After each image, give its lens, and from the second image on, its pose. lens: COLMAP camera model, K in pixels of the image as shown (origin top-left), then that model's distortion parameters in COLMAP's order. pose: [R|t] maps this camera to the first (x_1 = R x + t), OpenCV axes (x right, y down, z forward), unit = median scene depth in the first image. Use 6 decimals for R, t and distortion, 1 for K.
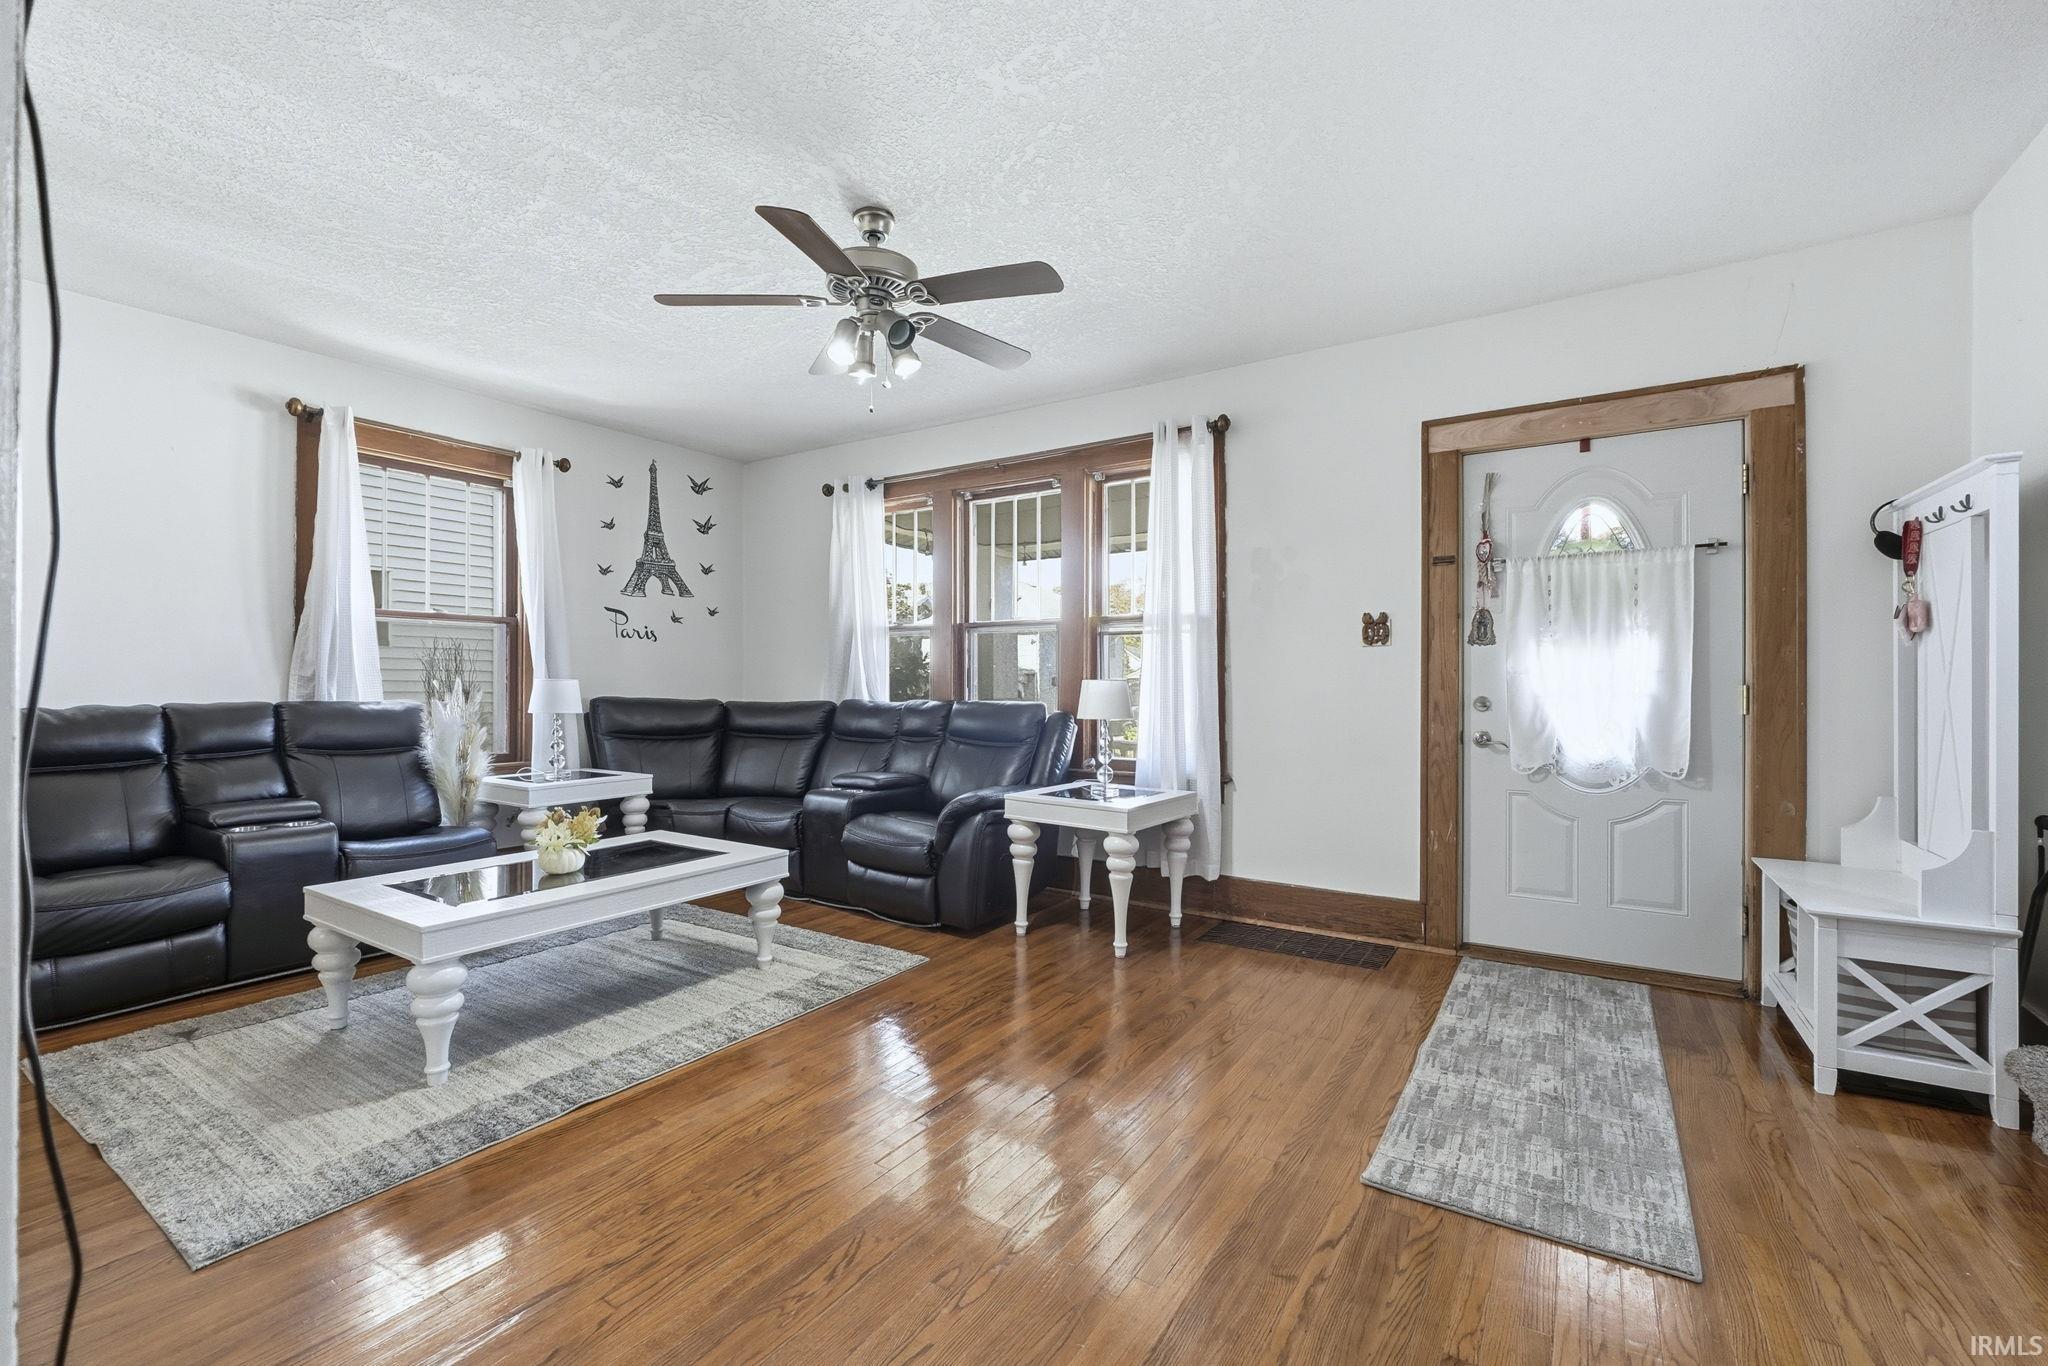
lens RADIAL K [[863.0, 0, 1020.0], [0, 863.0, 680.5], [0, 0, 1]] dist [-0.029566, 0.007391]
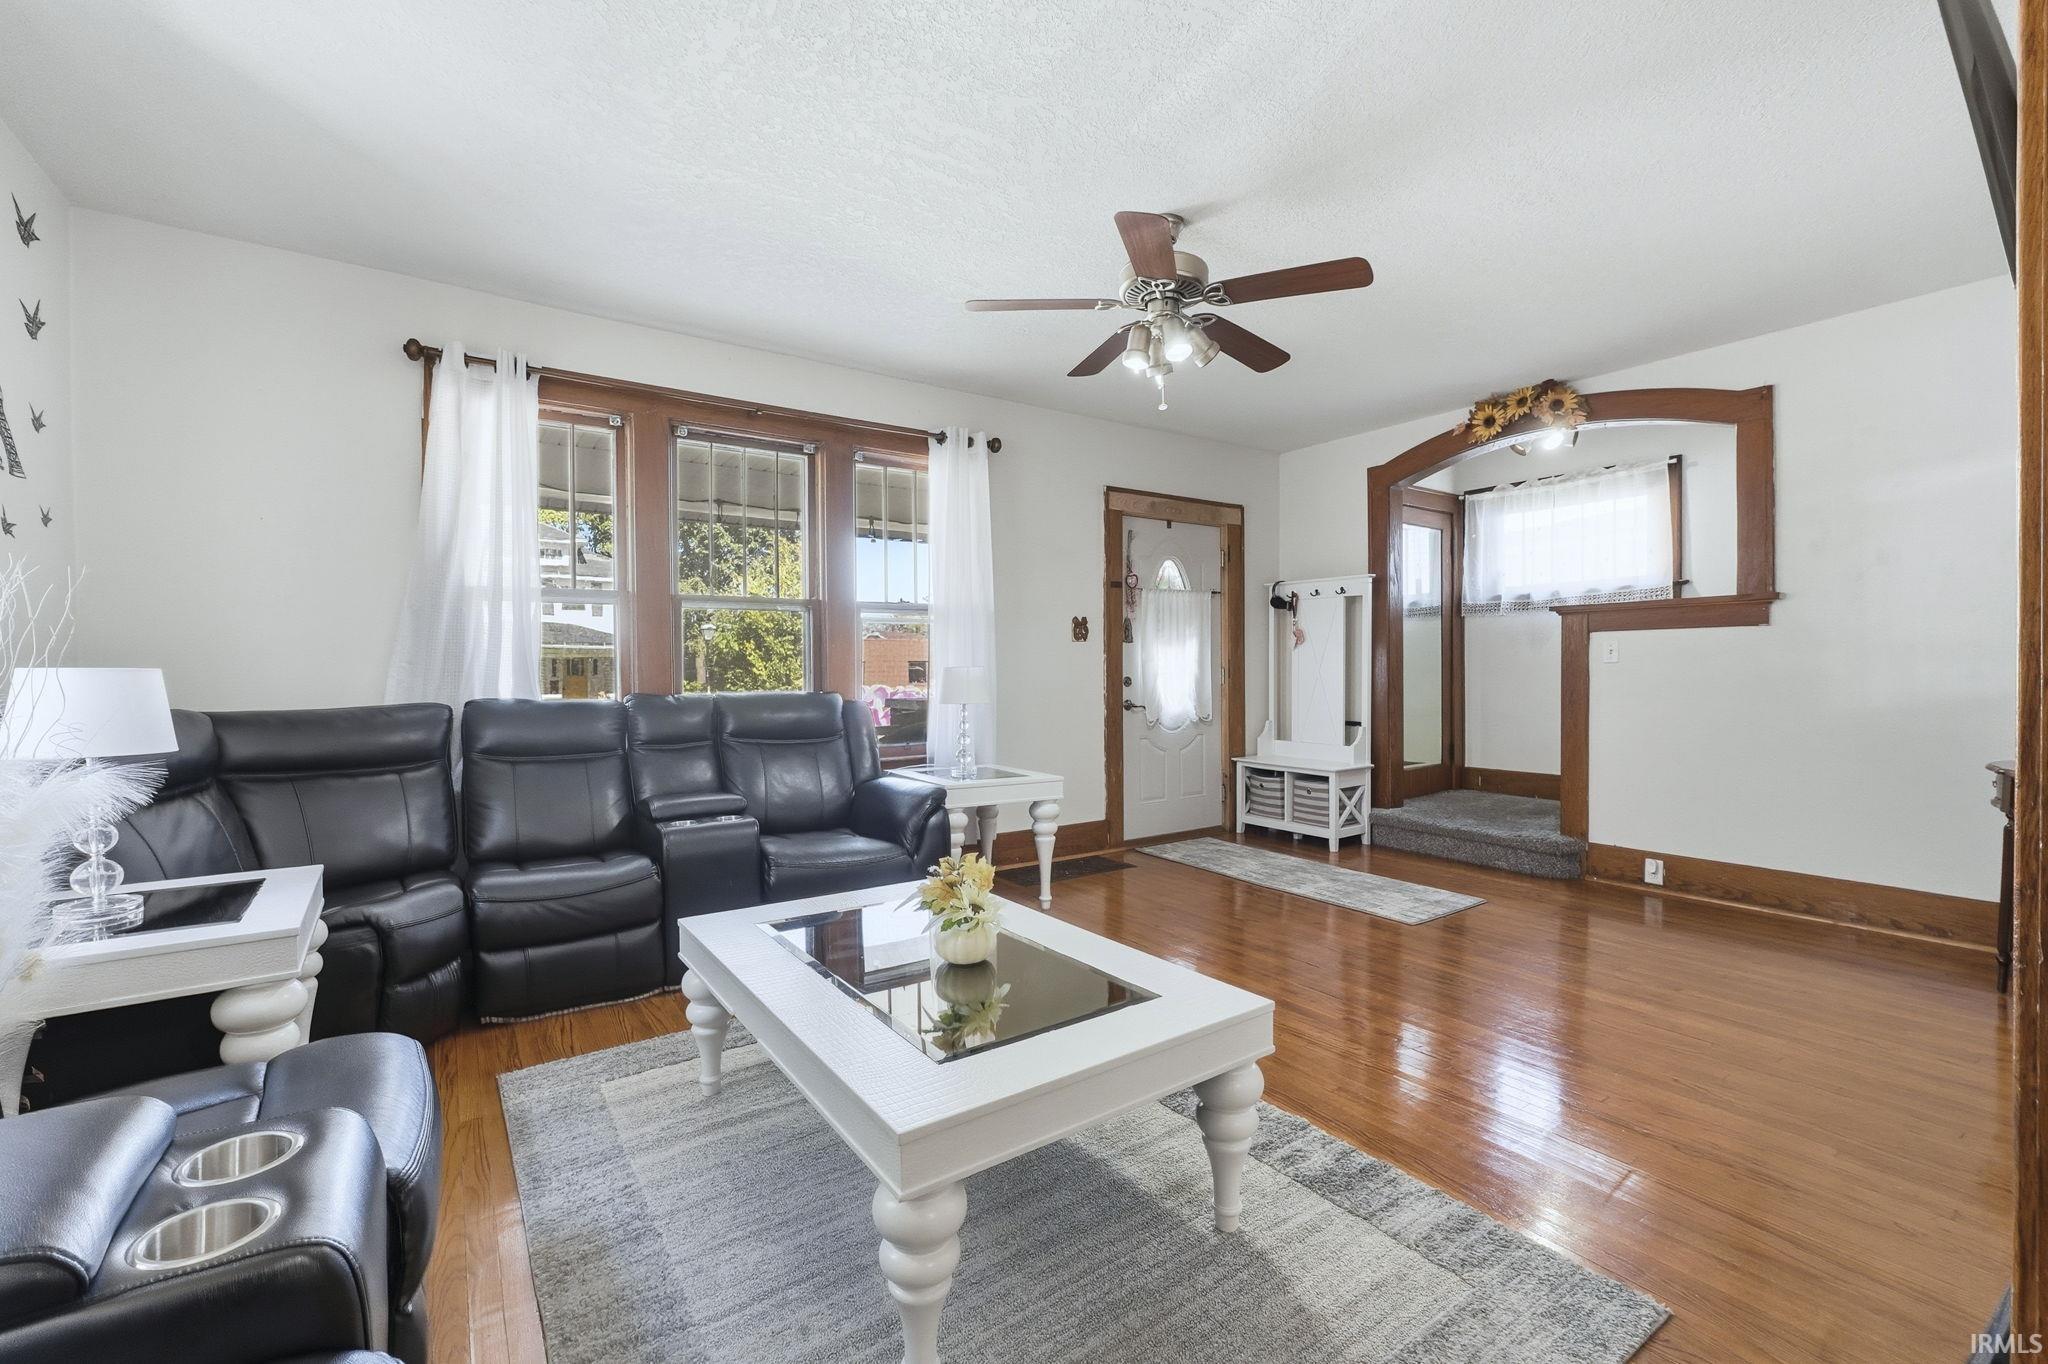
lens RADIAL K [[863.0, 0, 1020.0], [0, 863.0, 679.5], [0, 0, 1]] dist [-0.029566, 0.007391]
pose [[0.376559, -0.015277, 0.926267, -0.949182], [0.003635, 0.999881, 0.015014, 0.000295], [-0.926386, -0.002287, 0.376569, 0.600802]]
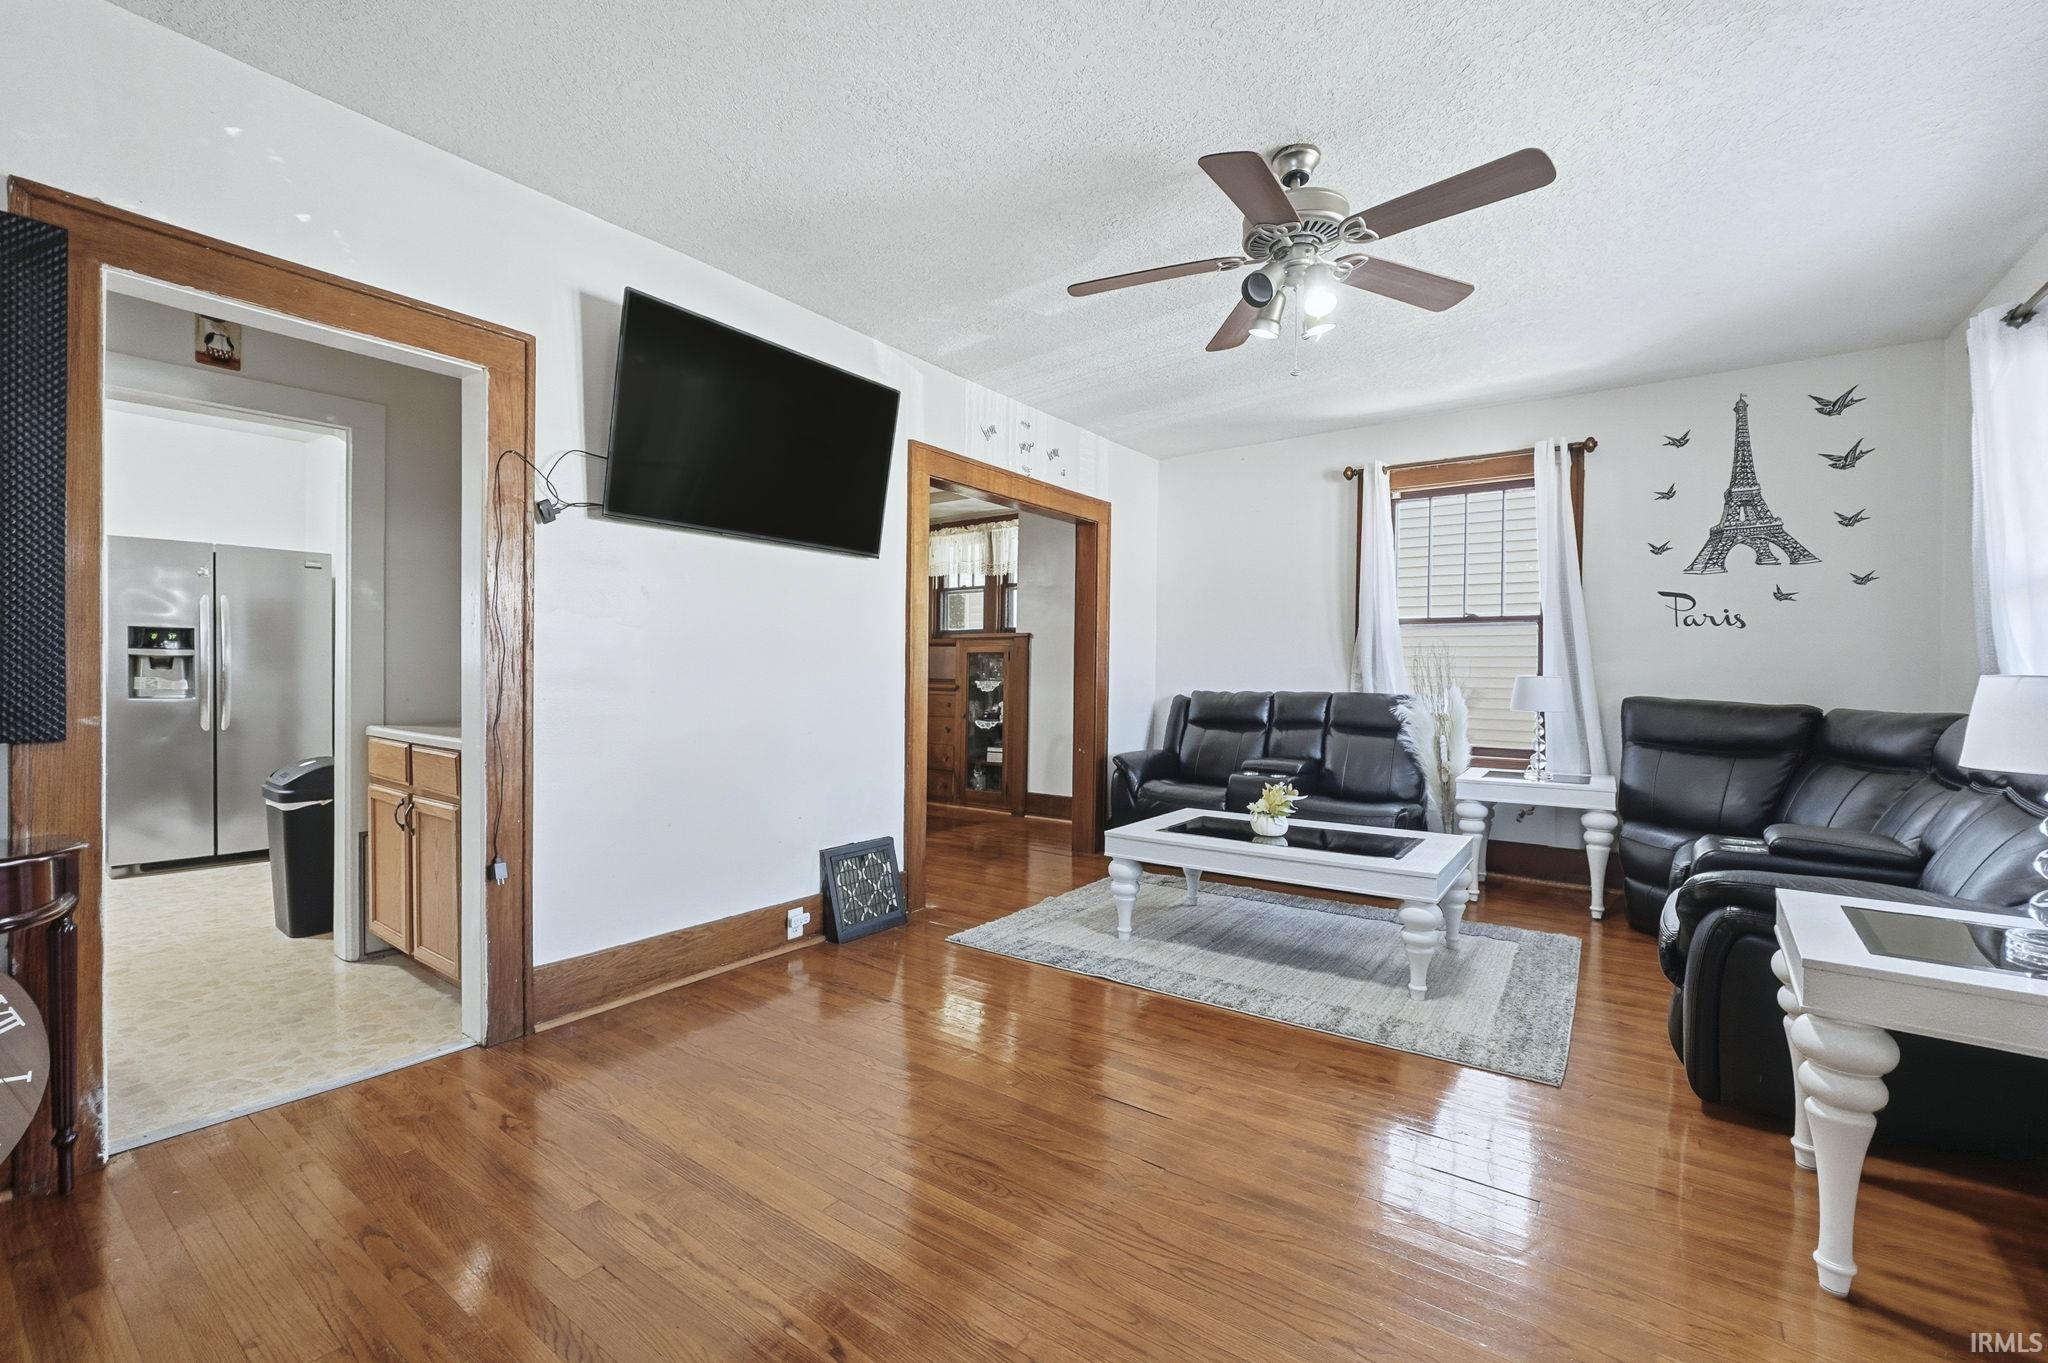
lens RADIAL K [[863.0, 0, 1020.0], [0, 863.0, 679.0], [0, 0, 1]] dist [-0.029566, 0.007391]
pose [[-0.052979, 0.001546, -0.998594, 0.580545], [-0.005649, 0.999982, 0.001848, 0.004657], [0.998580, 0.005739, -0.052969, 0.602032]]
